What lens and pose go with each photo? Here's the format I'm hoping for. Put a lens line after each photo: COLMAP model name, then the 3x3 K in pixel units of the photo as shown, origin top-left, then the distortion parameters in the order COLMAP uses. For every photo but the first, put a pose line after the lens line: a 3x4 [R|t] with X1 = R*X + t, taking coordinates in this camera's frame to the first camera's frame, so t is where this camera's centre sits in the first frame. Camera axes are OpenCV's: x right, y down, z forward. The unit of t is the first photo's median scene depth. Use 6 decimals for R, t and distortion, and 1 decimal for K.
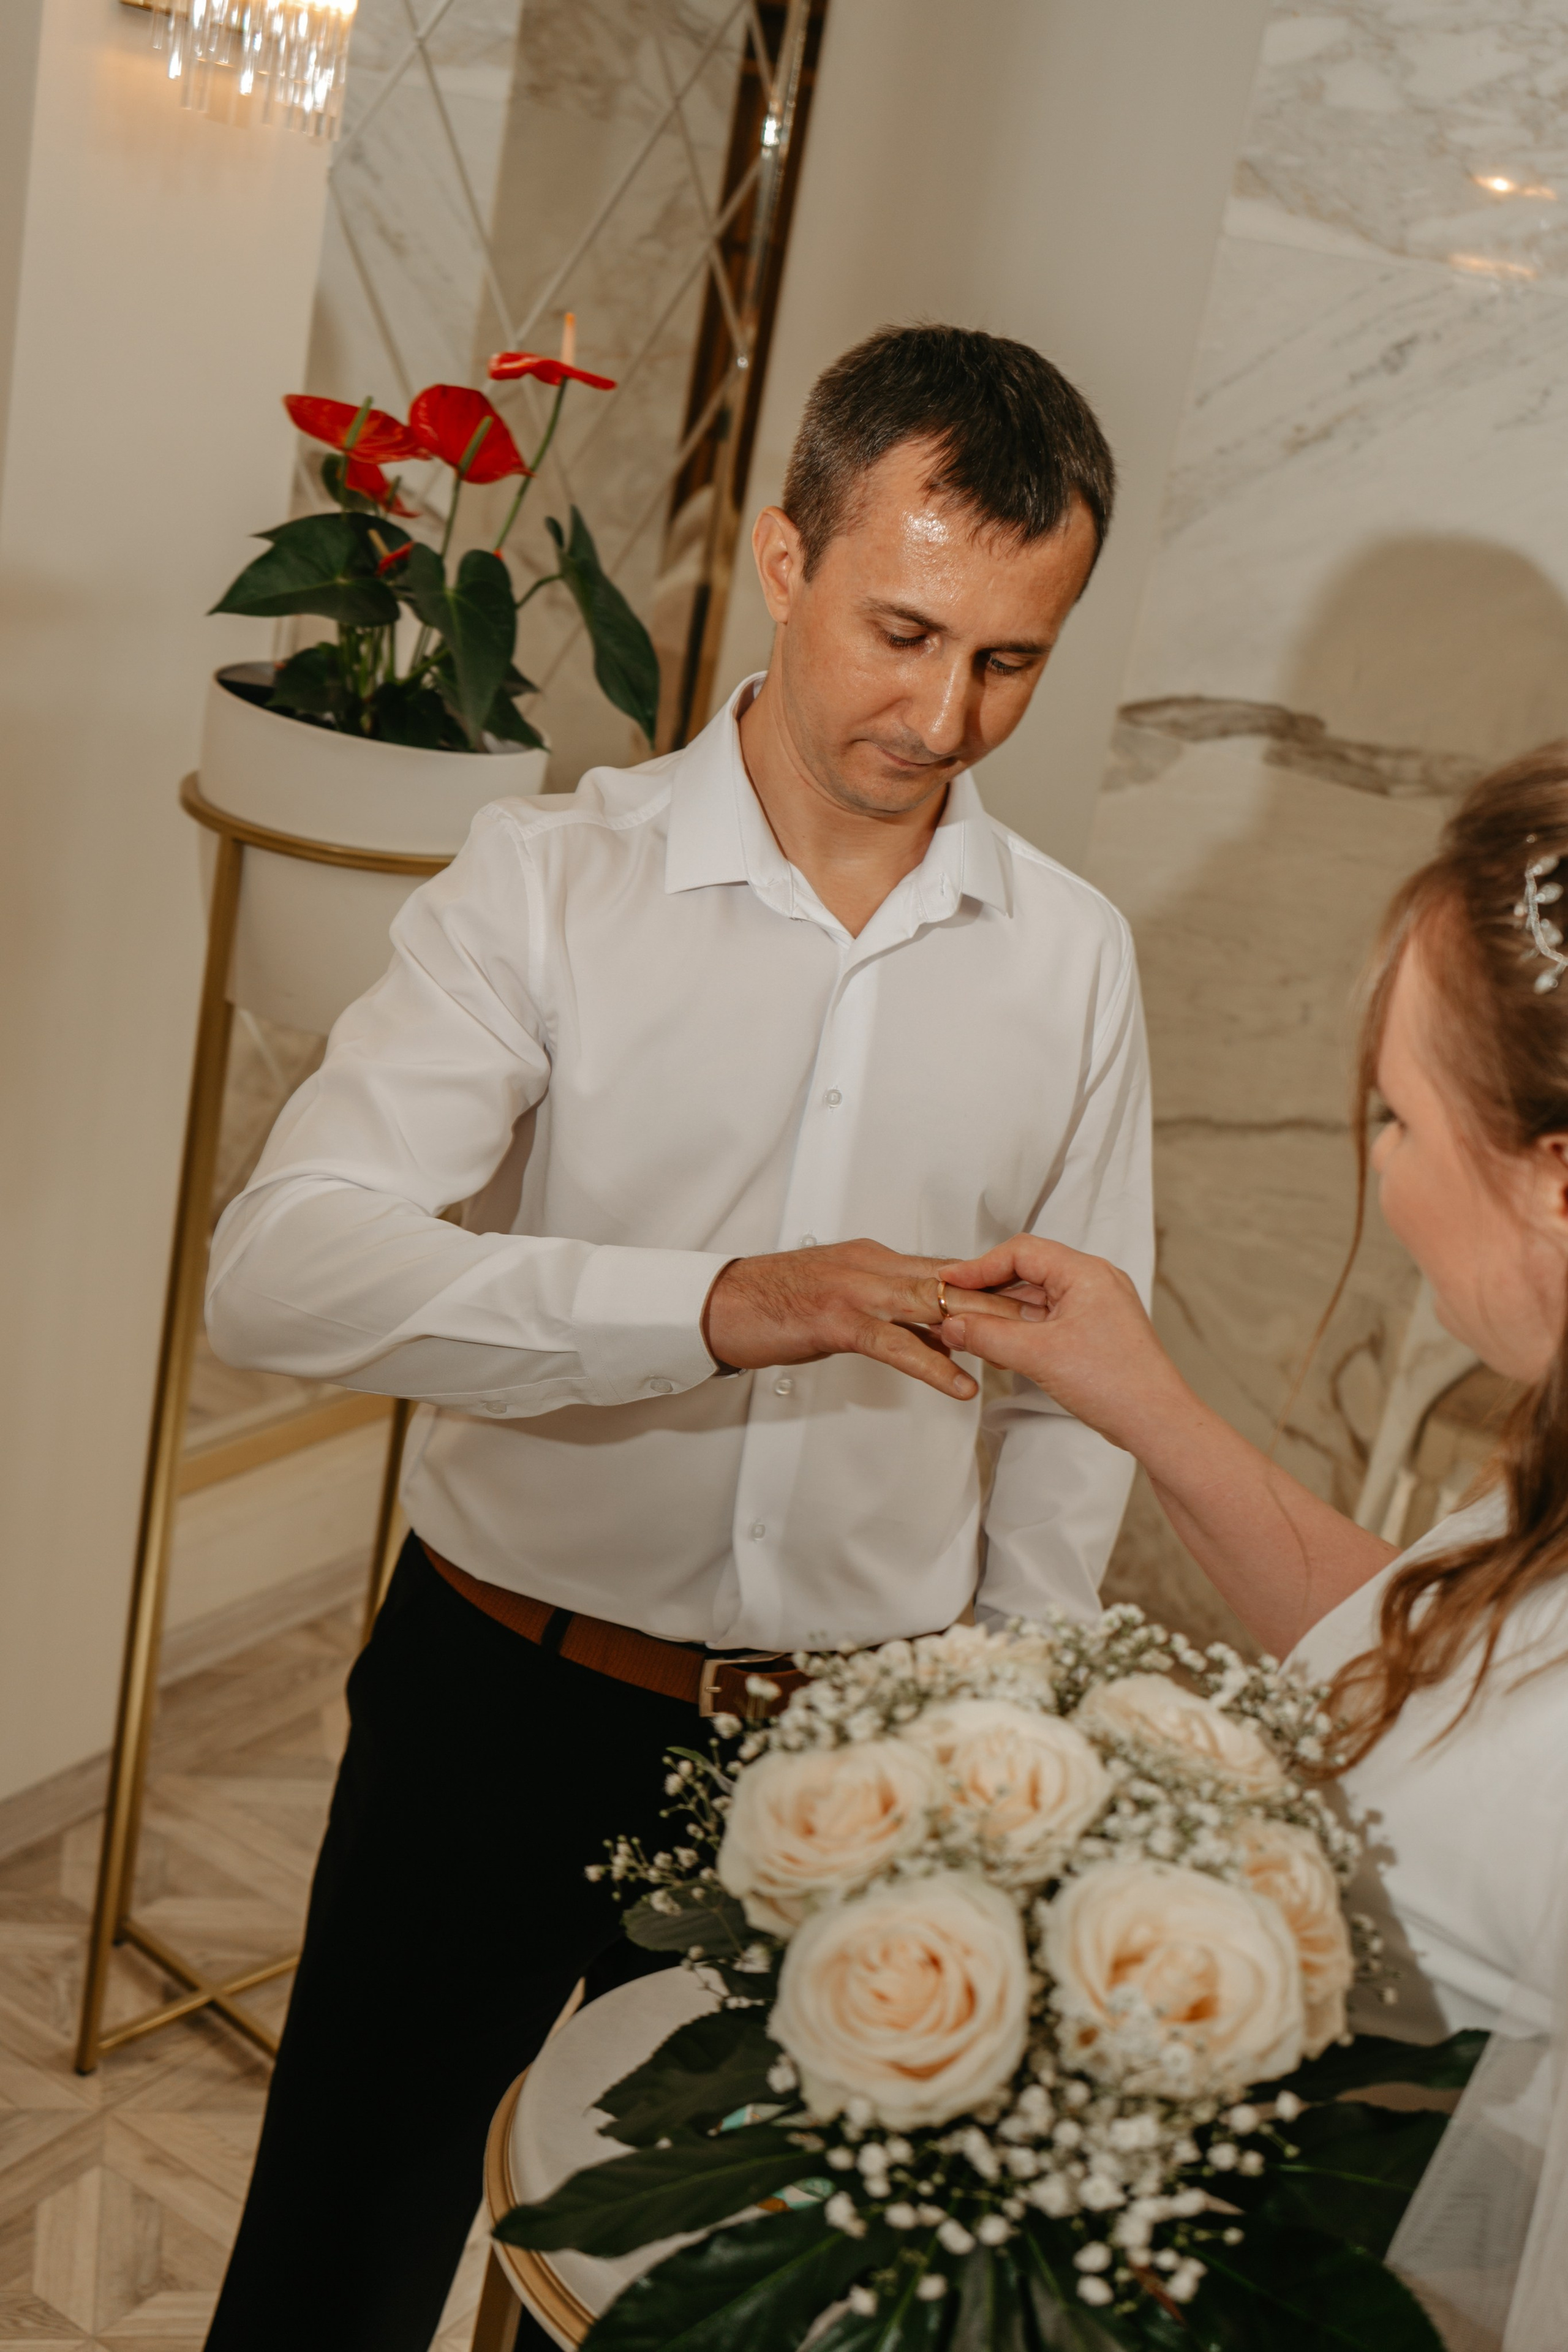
lens RADIAL K [[2844.6, 0, 823.6], [0, 2844.6, 1195.4], [0, 0, 1]] dist [0.022099, 0.000000]
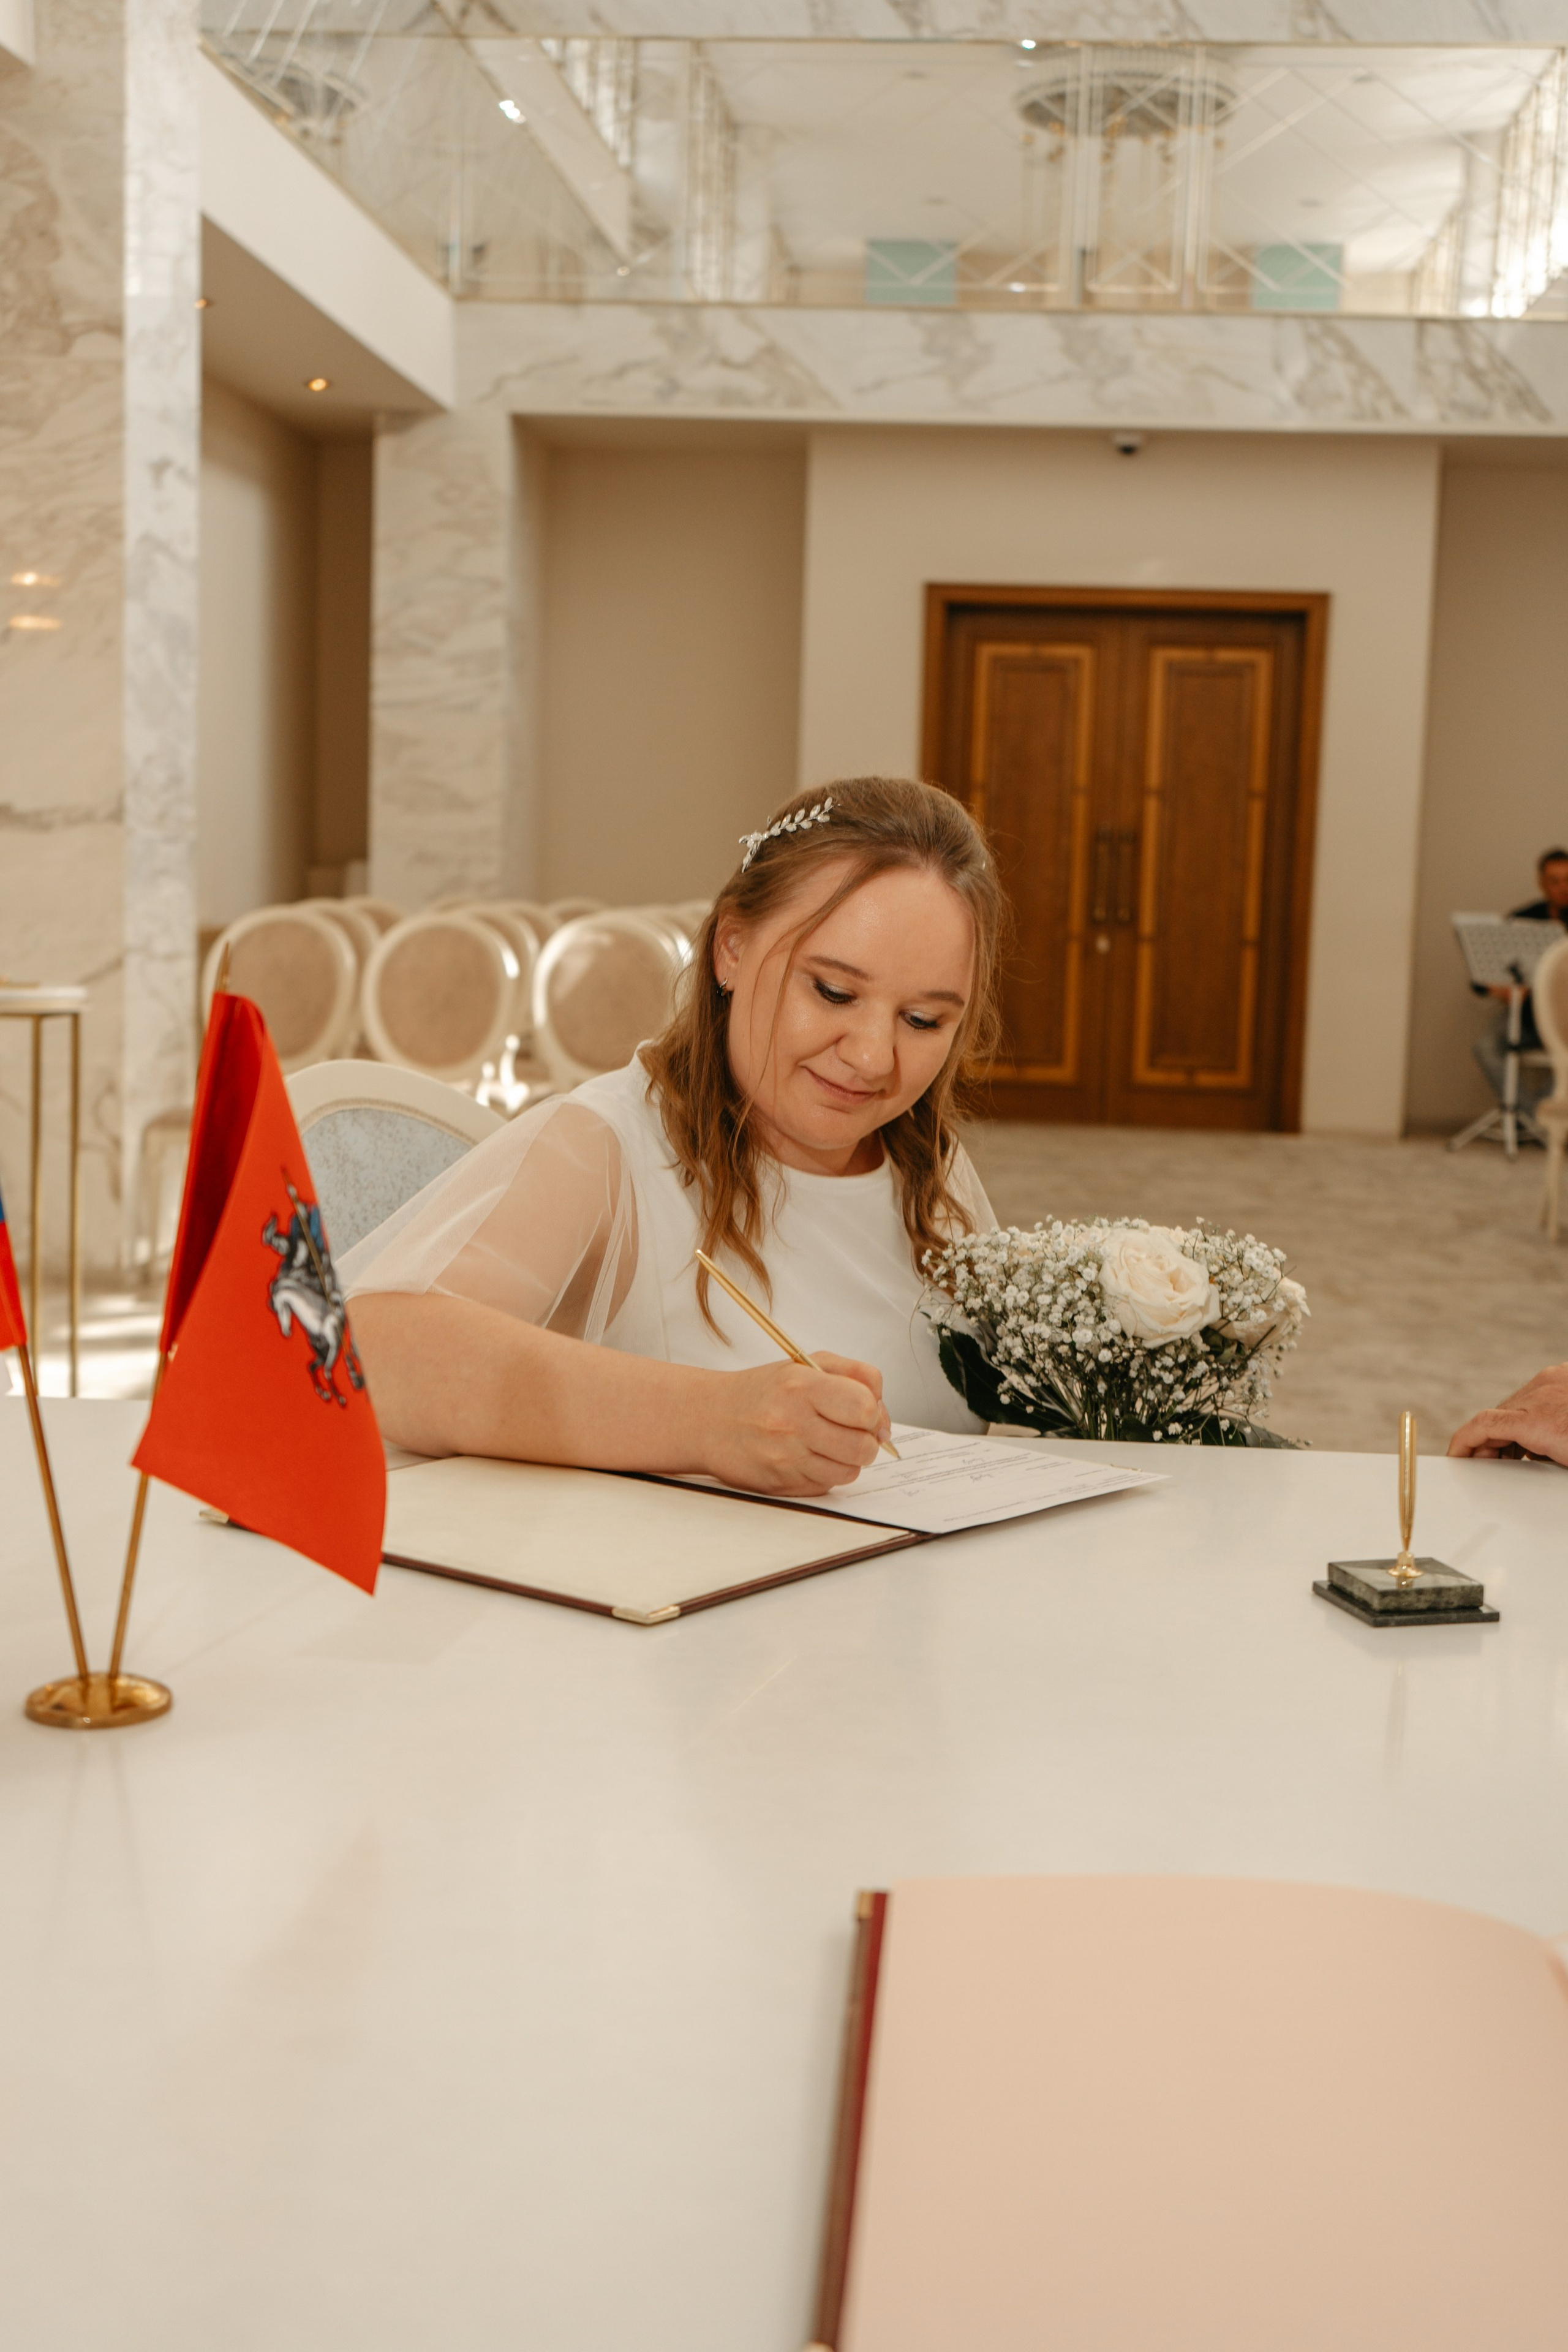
lens RADIAL K [[2844.6, 0, 805.8], [0, 2844.6, 1180.6], [0, 0, 1]] dist [0.022099, 0.000000]
pose [[0.873333, -0.203456, 0.442600, -1.022521], [0.275501, 0.955622, -0.104331, 1.628305], [-0.401731, 0.213053, 0.890629, -3.594437]]
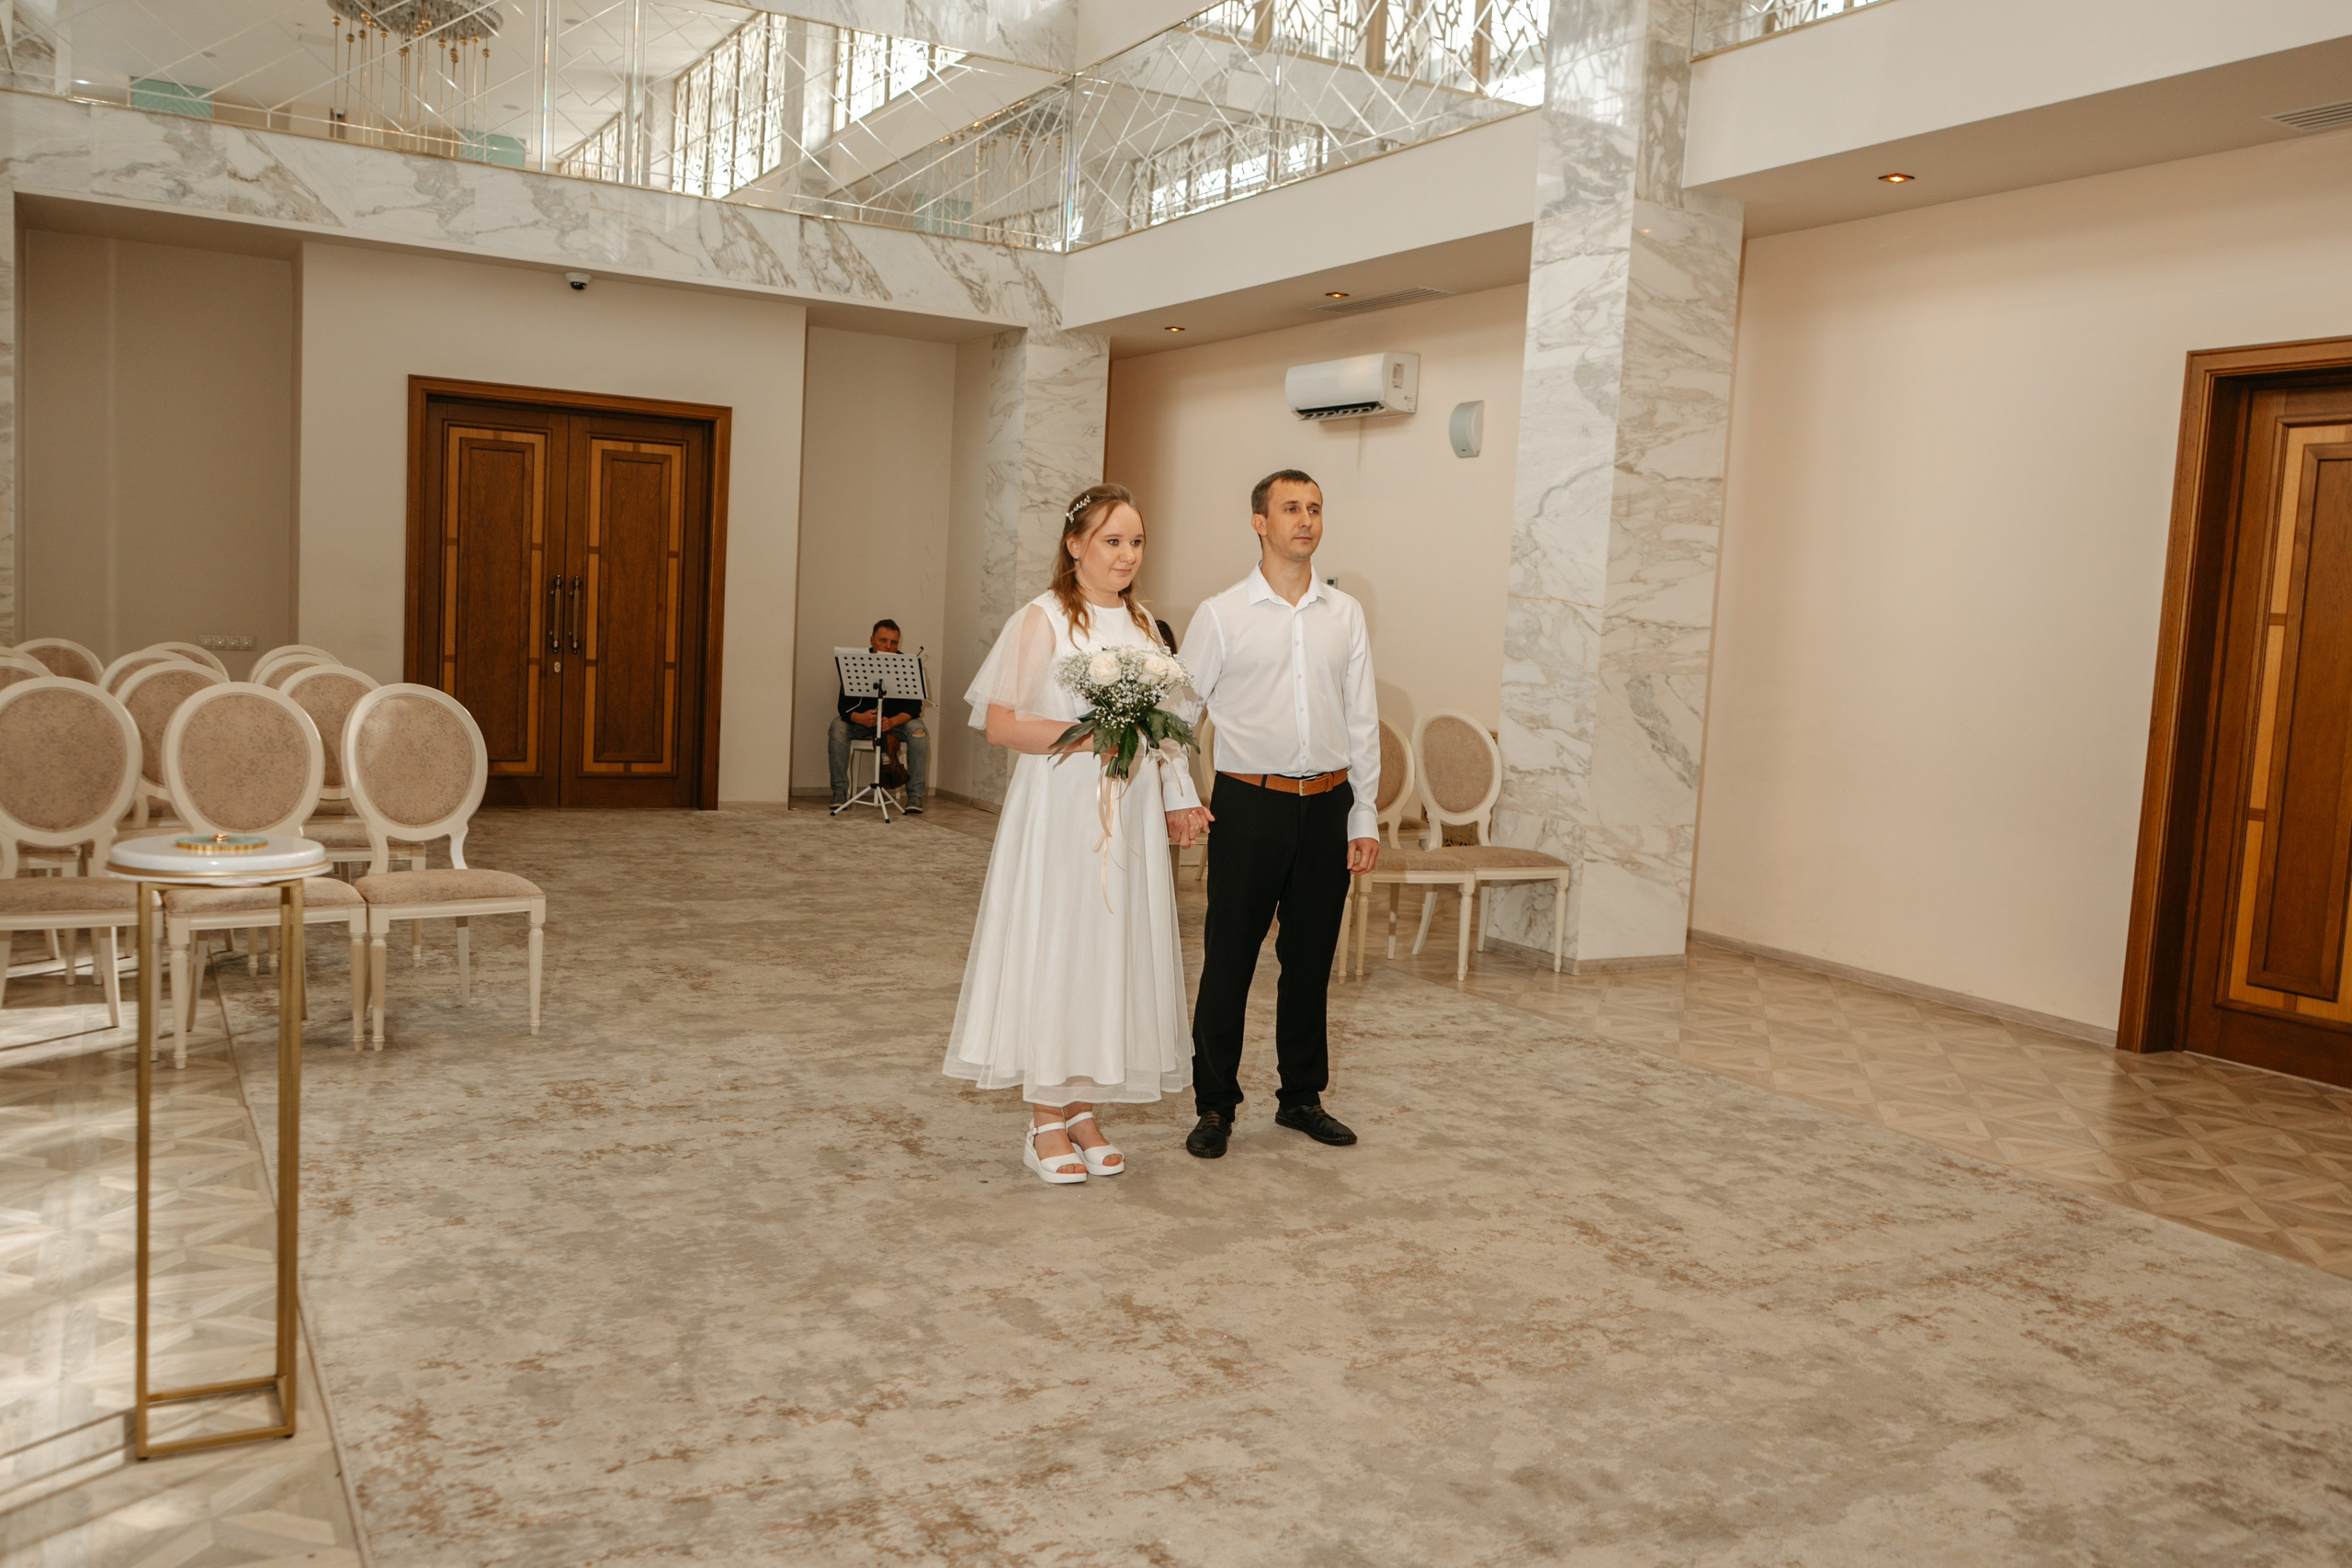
lens RADIAL K [[1880.2, 0, 1182.2], [0, 1880.2, 782.3], [0, 0, 1]] dist [-0.012359, 0.010360]
pose [[0.466012, -0.233129, 0.853513, -1.702784], [0.320916, 0.943508, 0.082492, 0.559188], [-0.824528, 0.235463, 0.514500, -1.413469]]
